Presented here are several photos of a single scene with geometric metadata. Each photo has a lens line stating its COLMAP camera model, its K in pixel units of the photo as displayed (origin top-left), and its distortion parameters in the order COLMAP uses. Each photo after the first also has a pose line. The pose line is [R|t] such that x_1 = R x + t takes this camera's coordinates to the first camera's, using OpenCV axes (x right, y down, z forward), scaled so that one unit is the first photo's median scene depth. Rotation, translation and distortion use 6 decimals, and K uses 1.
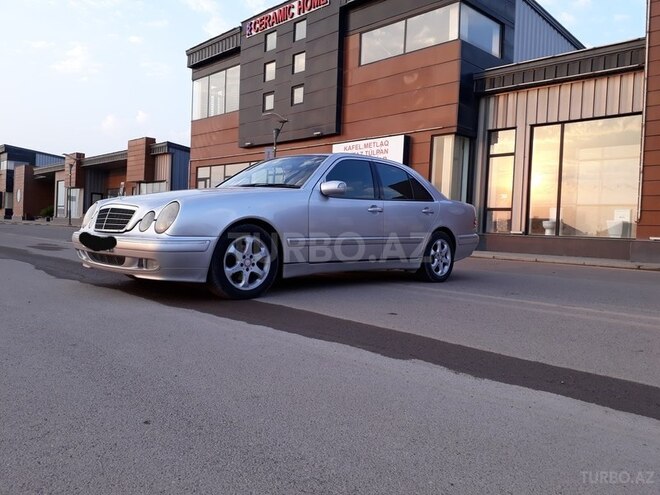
lens RADIAL K [[522.4, 0, 327.6], [0, 522.4, 246.0], [0, 0, 1]] dist [0.023251, -0.041100]
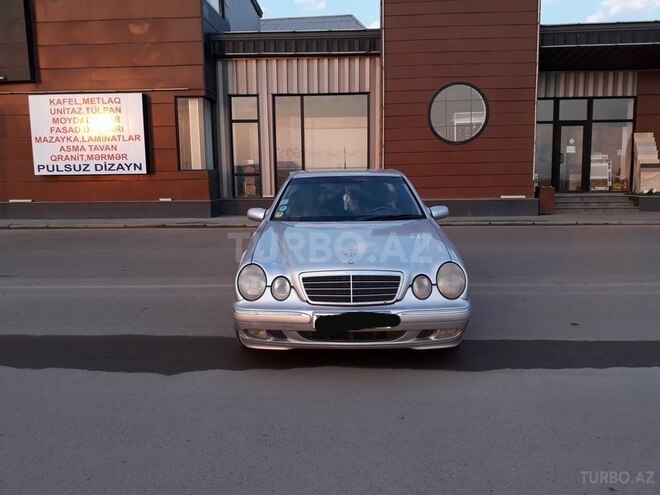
lens RADIAL K [[522.4, 0, 326.7], [0, 522.4, 247.7], [0, 0, 1]] dist [0.023251, -0.041100]
pose [[0.759498, -0.128251, 0.637742, -0.236539], [0.055647, 0.989588, 0.132738, -0.055381], [-0.648126, -0.065326, 0.758726, 0.100626]]
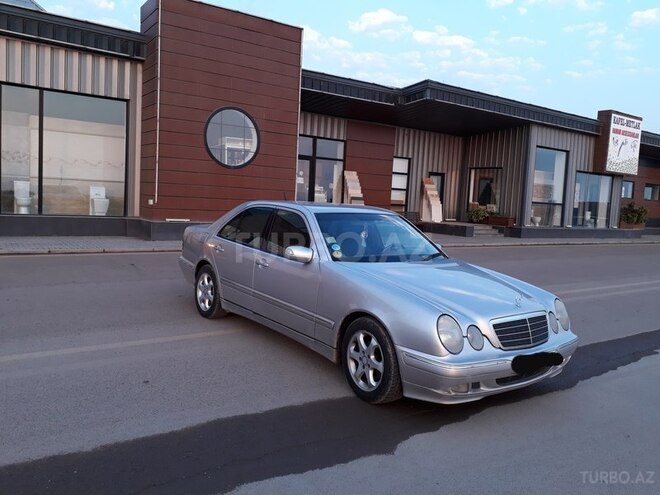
lens RADIAL K [[522.4, 0, 335.8], [0, 522.4, 247.5], [0, 0, 1]] dist [0.023251, -0.041100]
pose [[0.202224, -0.108656, 0.973293, -0.329911], [-0.019370, 0.993188, 0.114902, -0.070899], [-0.979148, -0.042089, 0.198742, 0.288883]]
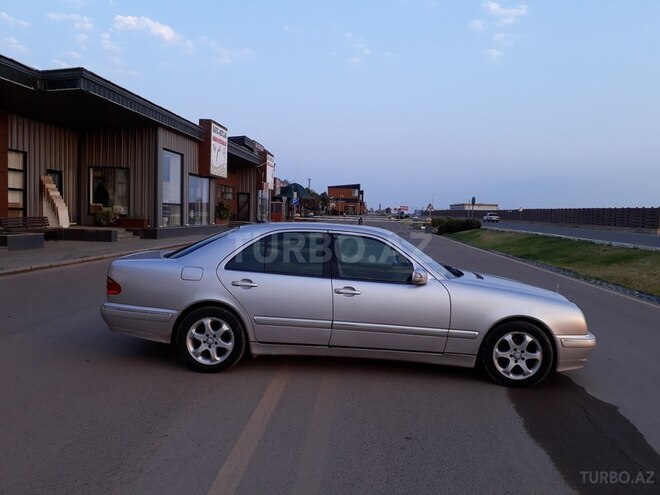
lens RADIAL K [[522.4, 0, 335.0], [0, 522.4, 250.6], [0, 0, 1]] dist [0.023251, -0.041100]
pose [[-0.629384, -0.103192, 0.770212, -0.261556], [-0.030152, 0.993640, 0.108488, -0.080529], [-0.776509, 0.045057, -0.628493, 0.572386]]
